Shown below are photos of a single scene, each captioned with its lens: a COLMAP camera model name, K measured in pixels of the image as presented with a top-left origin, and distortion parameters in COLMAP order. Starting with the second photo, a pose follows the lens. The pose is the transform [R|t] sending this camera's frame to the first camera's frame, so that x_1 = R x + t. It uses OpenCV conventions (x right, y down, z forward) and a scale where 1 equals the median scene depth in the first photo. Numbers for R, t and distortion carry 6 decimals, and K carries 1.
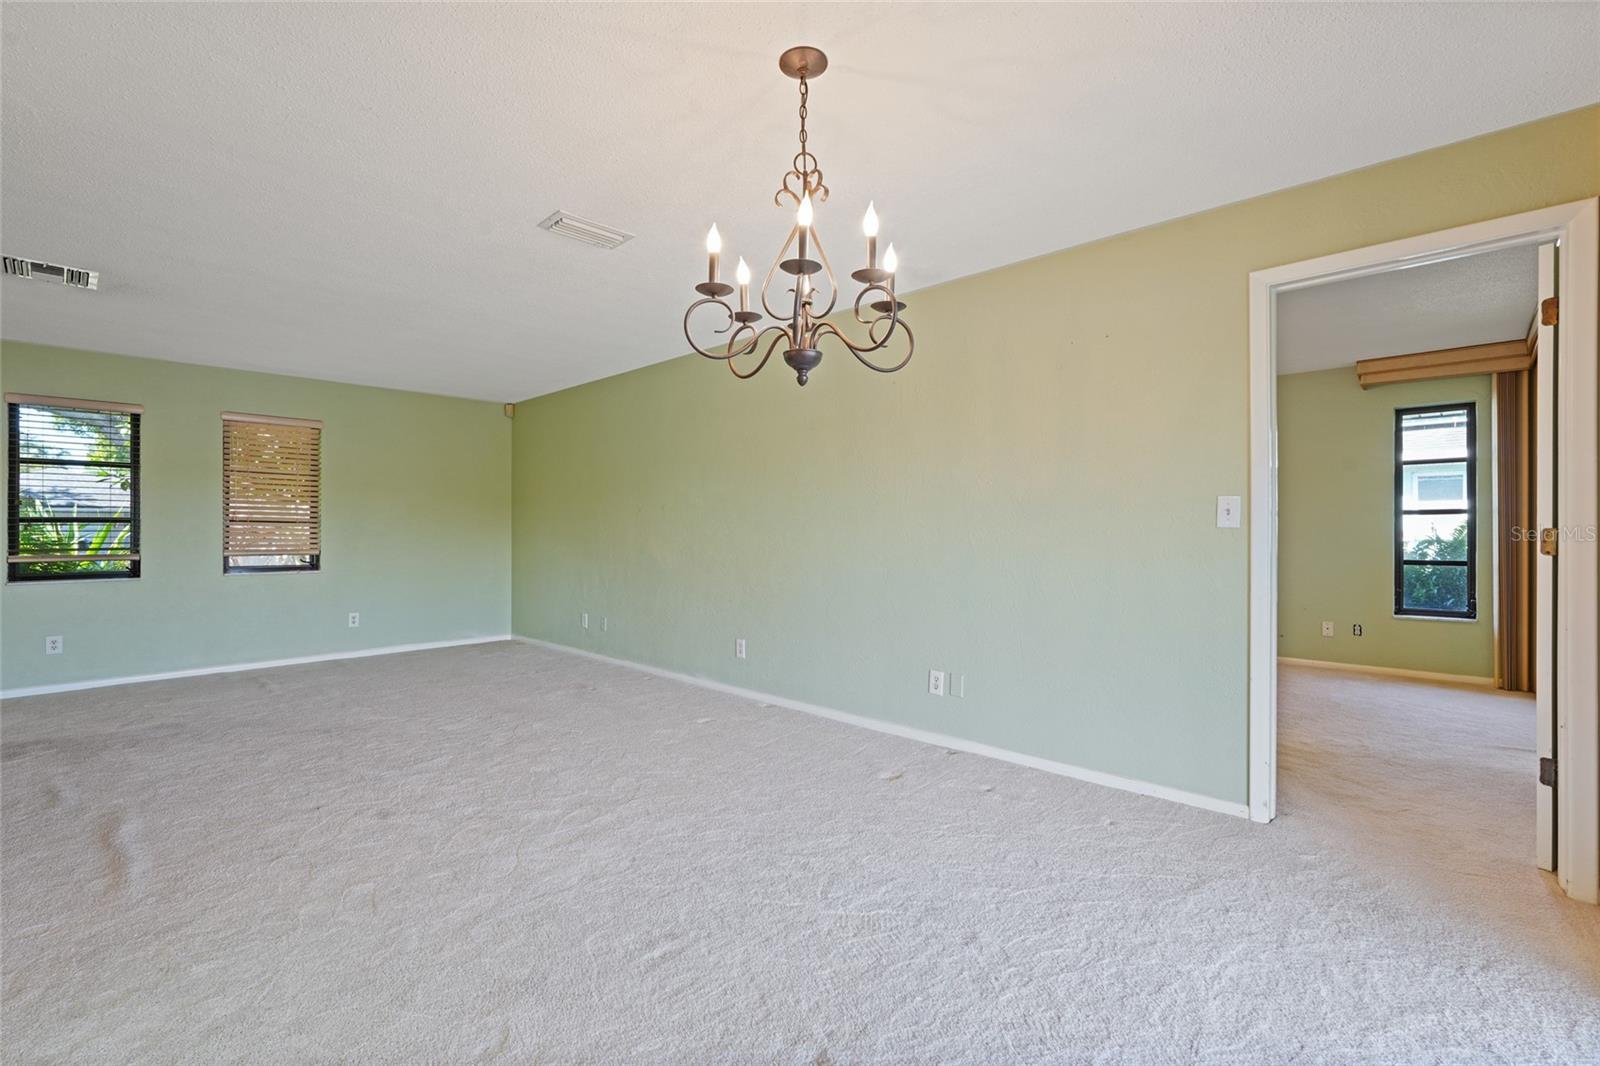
lens RADIAL K [[696.9, 0, 800.0], [0, 696.9, 533.0], [0, 0, 1]] dist [-0.007220, -0.000461]
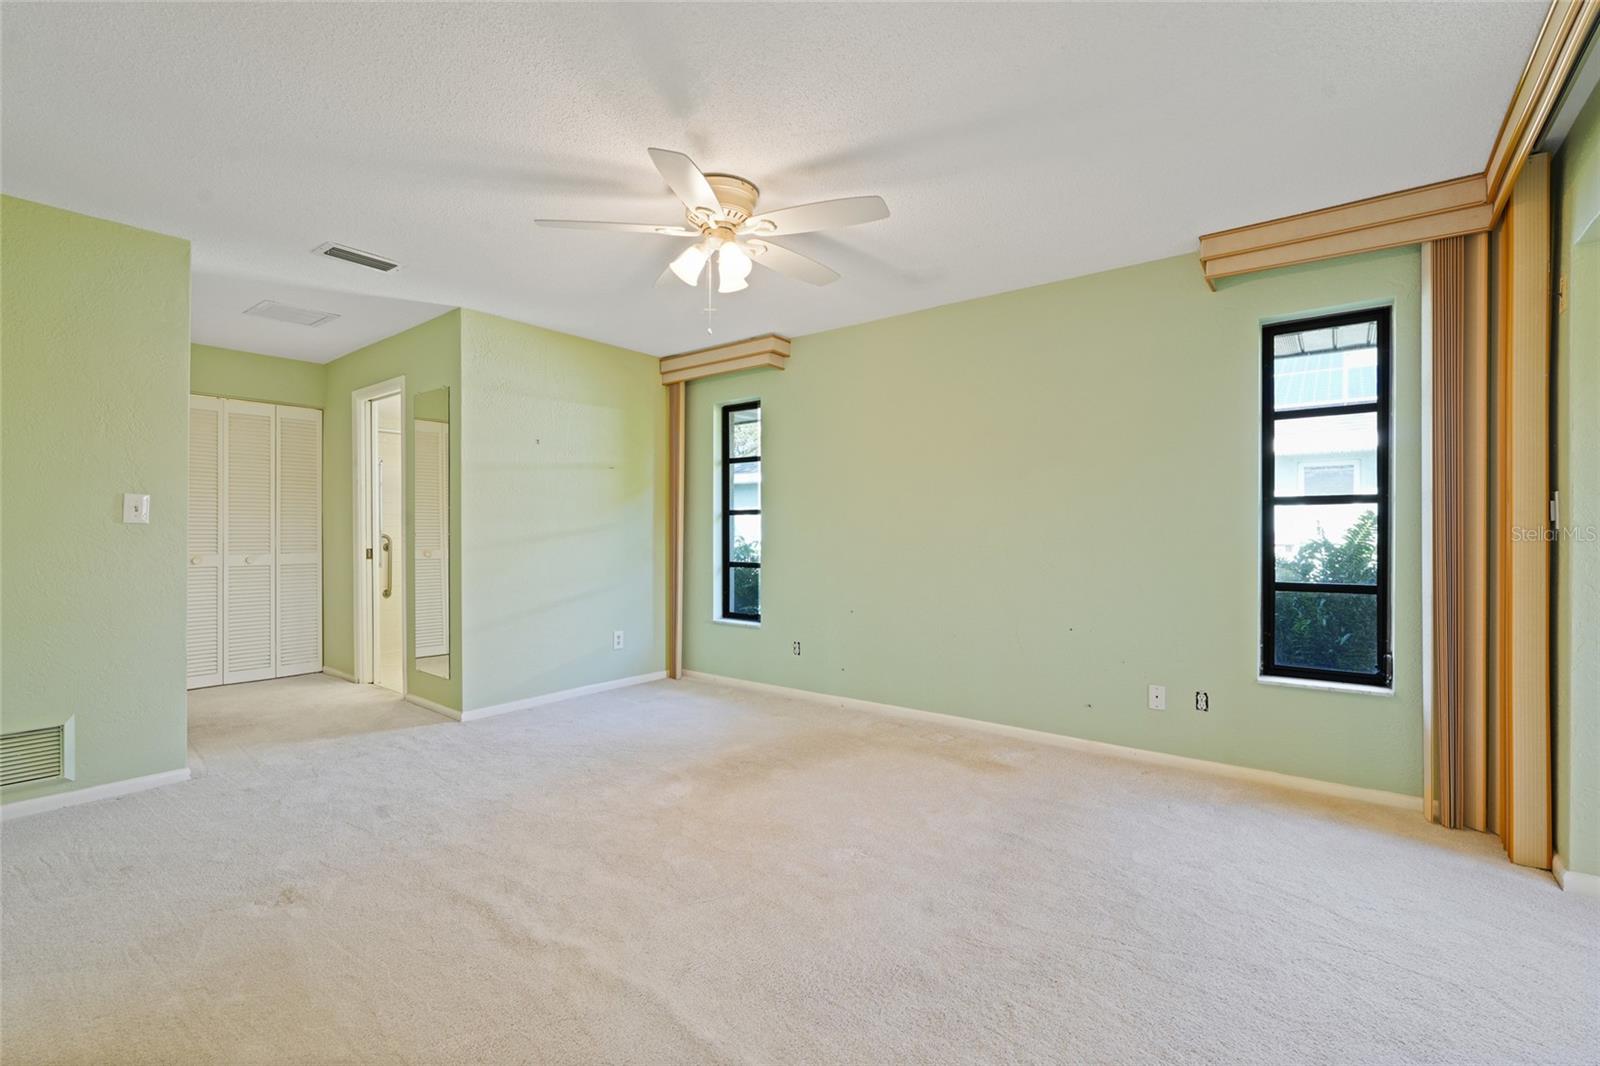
lens RADIAL K [[710.2, 0, 801.6], [0, 710.2, 524.7], [0, 0, 1]] dist [-0.001837, -0.000034]
pose [[0.993714, 0.005501, 0.111809, 0.415209], [-0.004740, 0.999964, -0.007074, -0.003563], [-0.111844, 0.006500, 0.993705, 0.458243]]
